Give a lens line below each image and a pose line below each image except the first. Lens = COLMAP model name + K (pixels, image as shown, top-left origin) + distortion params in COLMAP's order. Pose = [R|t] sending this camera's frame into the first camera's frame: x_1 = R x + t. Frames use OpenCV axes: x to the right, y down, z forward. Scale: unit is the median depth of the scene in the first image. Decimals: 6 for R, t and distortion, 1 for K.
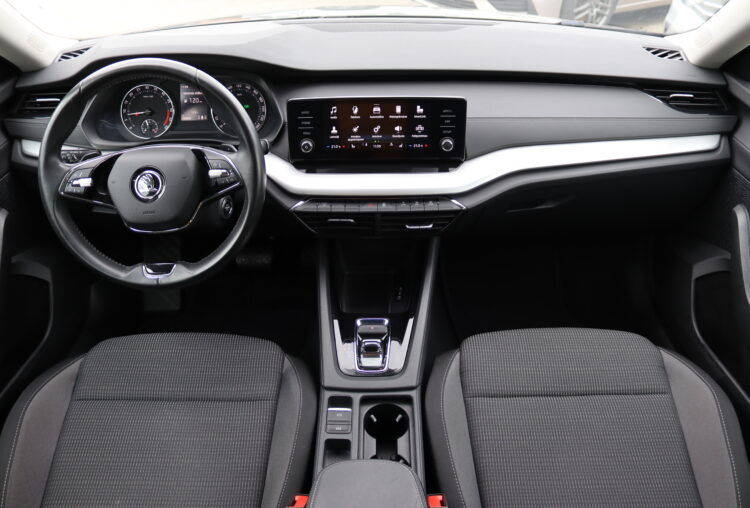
lens RADIAL K [[626.5, 0, 375.0], [0, 626.5, 254.0], [0, 0, 1]] dist [-0.172099, 0.146319]
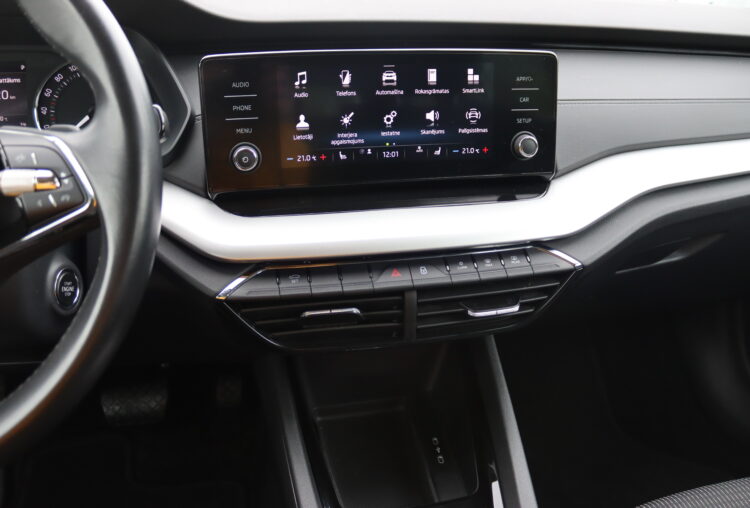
lens RADIAL K [[626.5, 0, 375.0], [0, 626.5, 254.0], [0, 0, 1]] dist [-0.172099, 0.146319]
pose [[0.978429, -0.065976, 0.195763, -0.110429], [0.100971, 0.979456, -0.174557, -0.012901], [-0.180224, 0.190558, 0.964991, 0.551292]]
